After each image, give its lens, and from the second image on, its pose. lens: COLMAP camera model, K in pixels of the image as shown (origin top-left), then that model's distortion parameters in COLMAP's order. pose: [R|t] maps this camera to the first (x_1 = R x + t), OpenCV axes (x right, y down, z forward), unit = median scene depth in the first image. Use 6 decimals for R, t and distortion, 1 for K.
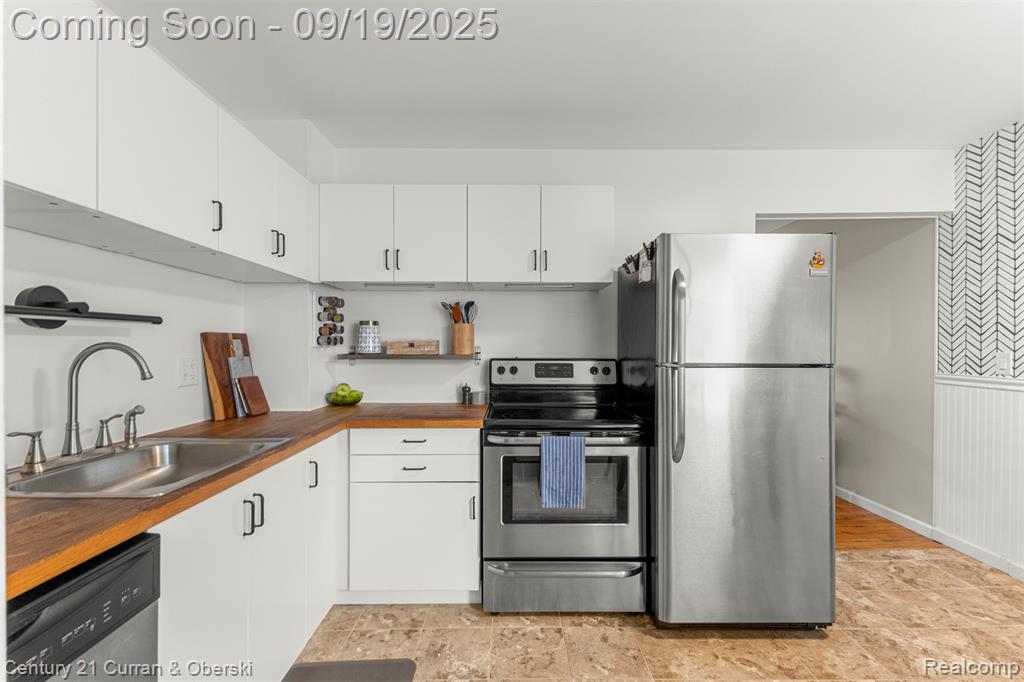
lens RADIAL K [[443.6, 0, 518.2], [0, 443.6, 348.9], [0, 0, 1]] dist [0.012440, -0.002558]
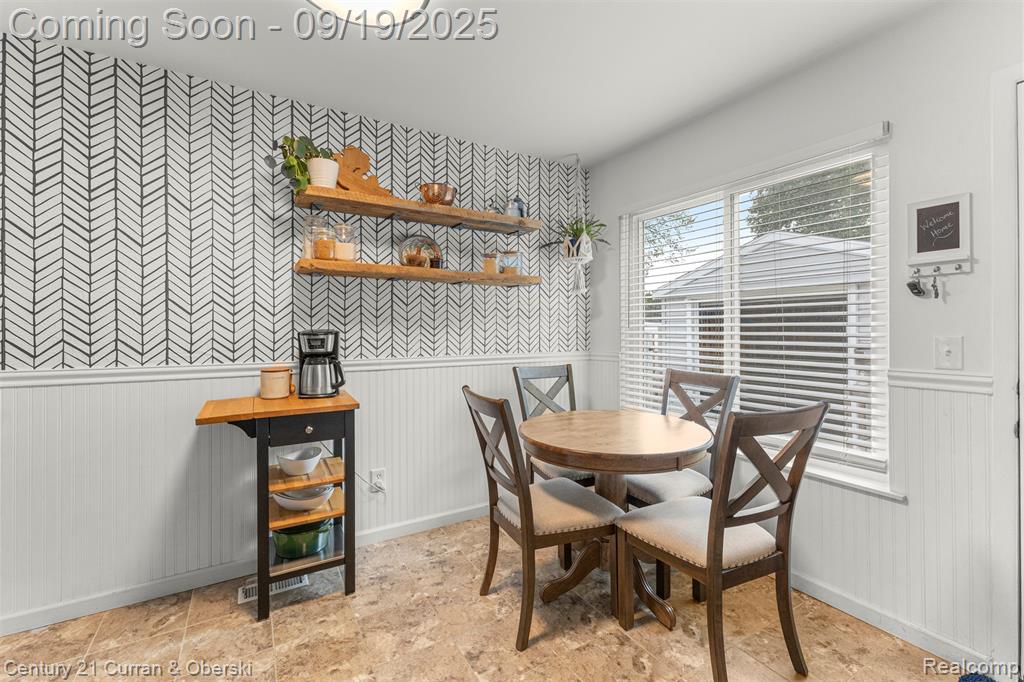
lens RADIAL K [[443.6, 0, 516.9], [0, 443.6, 330.8], [0, 0, 1]] dist [0.012440, -0.002558]
pose [[-0.492489, 0.002281, 0.870316, 0.014739], [0.006811, 0.999976, 0.001233, 0.002032], [-0.870292, 0.006535, -0.492492, 0.734013]]
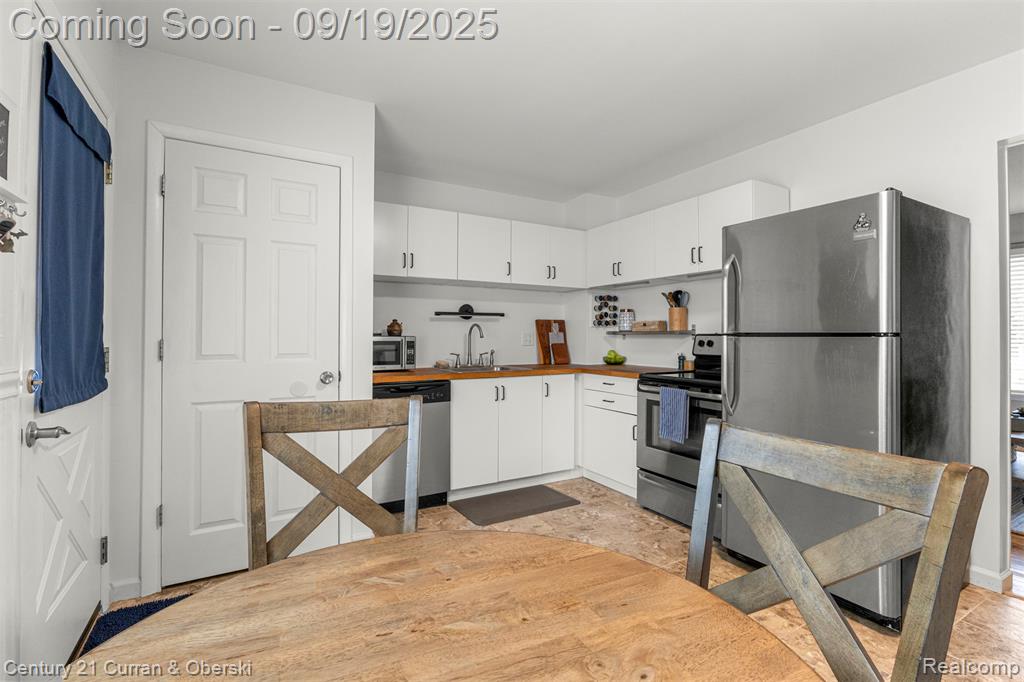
lens RADIAL K [[470.9, 0, 516.2], [0, 470.9, 336.6], [0, 0, 1]] dist [-0.006003, 0.000546]
pose [[0.490659, 0.000270, -0.871351, 1.141068], [-0.004072, 0.999990, -0.001983, 0.045573], [0.871342, 0.004521, 0.490656, -0.122415]]
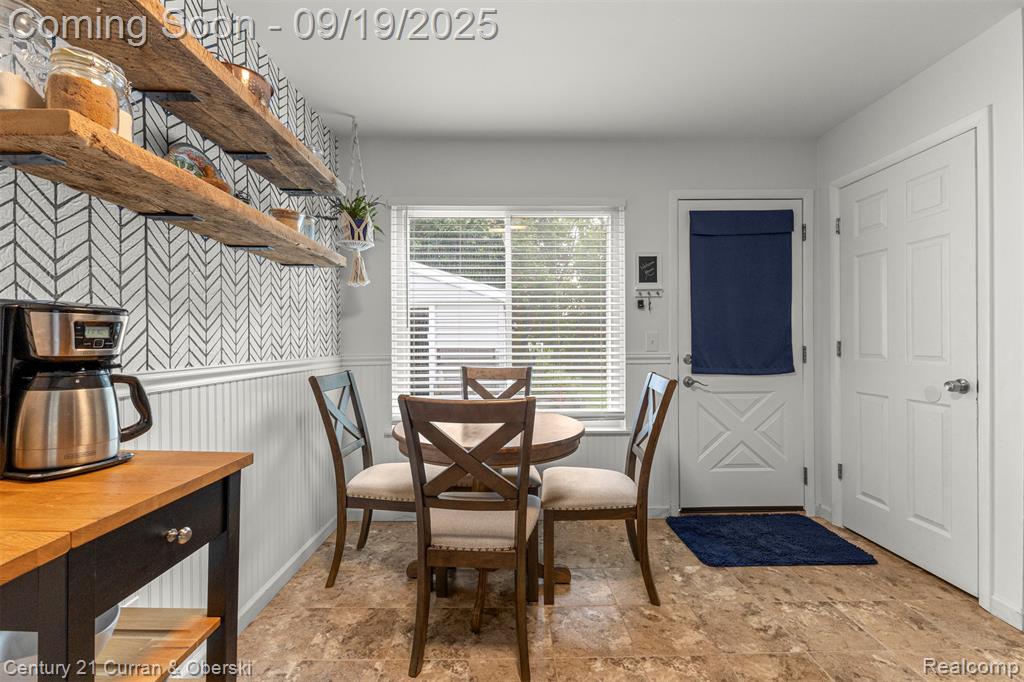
lens RADIAL K [[443.6, 0, 509.4], [0, 443.6, 343.6], [0, 0, 1]] dist [0.012440, -0.002558]
pose [[-0.999936, 0.009630, 0.005984, 0.818507], [0.009668, 0.999934, 0.006286, 0.042396], [-0.005923, 0.006343, -0.999962, 1.078572]]
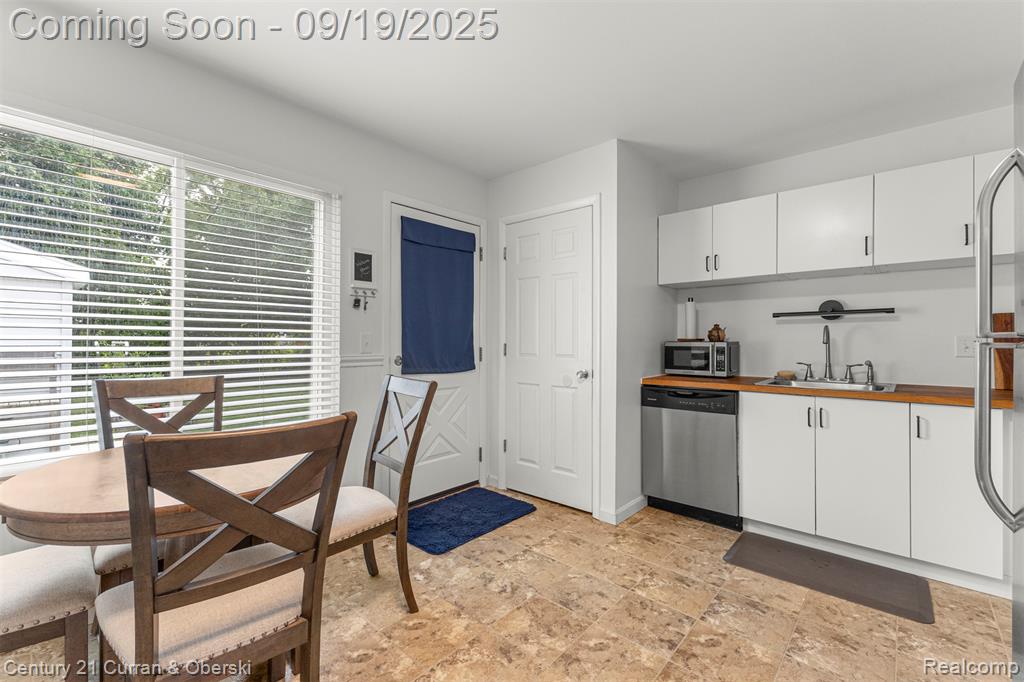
lens RADIAL K [[443.6, 0, 509.9], [0, 443.6, 340.8], [0, 0, 1]] dist [0.012440, -0.002558]
pose [[-0.676229, -0.000576, -0.736691, 1.086143], [-0.003245, 0.999992, 0.002197, 0.038324], [0.736684, 0.003876, -0.676226, 0.892923]]
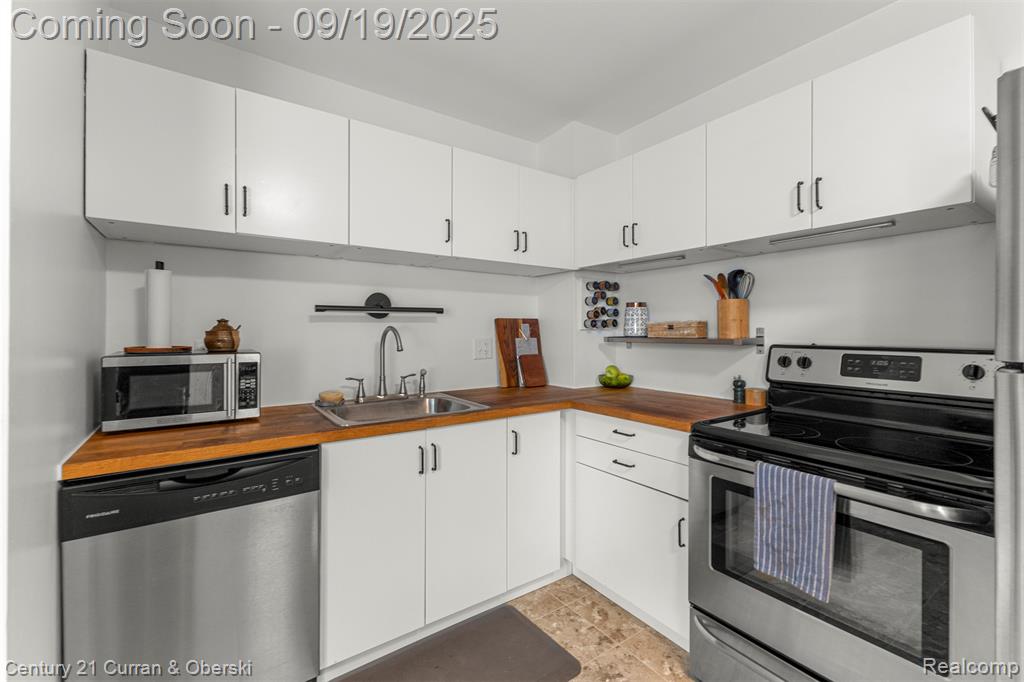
lens RADIAL K [[443.6, 0, 514.3], [0, 443.6, 332.6], [0, 0, 1]] dist [0.012440, -0.002558]
pose [[0.563893, 0.003401, -0.825841, 0.409611], [-0.002394, 0.999994, 0.002484, 0.001181], [0.825844, 0.000576, 0.563898, 0.328117]]
